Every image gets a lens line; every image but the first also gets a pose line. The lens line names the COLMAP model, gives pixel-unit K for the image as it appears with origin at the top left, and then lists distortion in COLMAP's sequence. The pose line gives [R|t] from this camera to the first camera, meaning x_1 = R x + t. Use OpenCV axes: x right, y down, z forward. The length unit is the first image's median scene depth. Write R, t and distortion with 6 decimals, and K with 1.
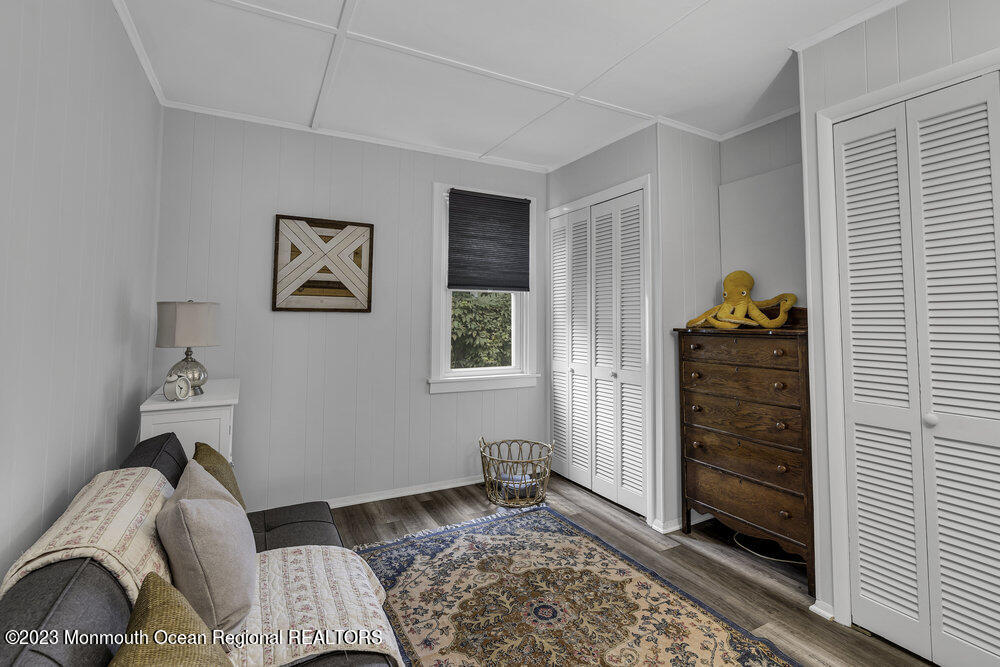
lens RADIAL K [[458.8, 0, 506.5], [0, 458.8, 291.4], [0, 0, 1]] dist [-0.004867, 0.001543]
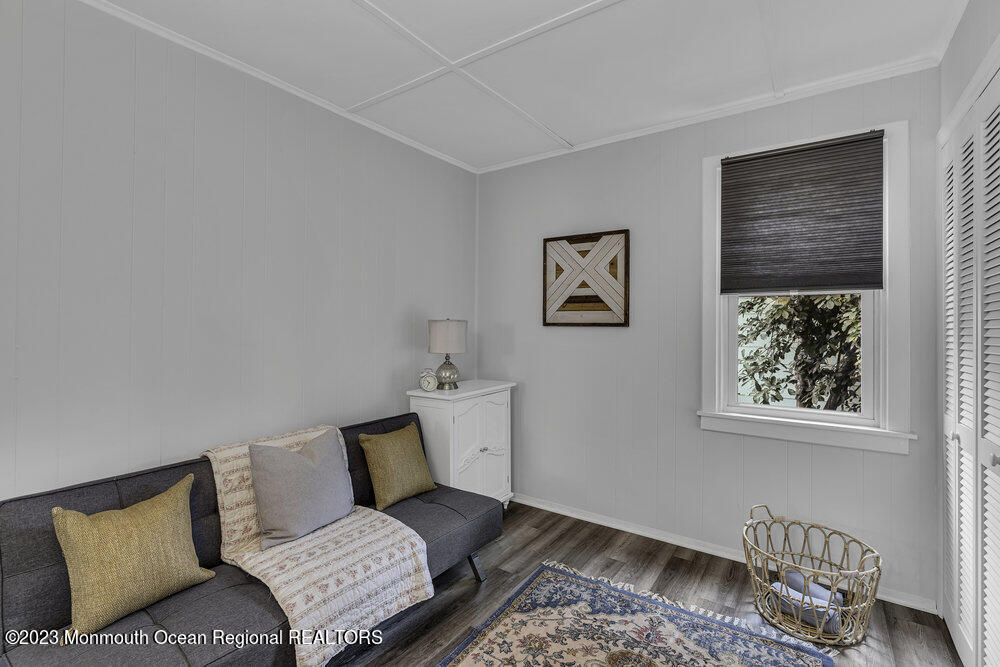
lens RADIAL K [[458.8, 0, 517.9], [0, 458.8, 319.8], [0, 0, 1]] dist [-0.004867, 0.001543]
pose [[0.467388, -0.016429, -0.883900, 0.432707], [0.046457, 0.998902, 0.005999, 0.017777], [0.882831, -0.043867, 0.467638, 0.403115]]
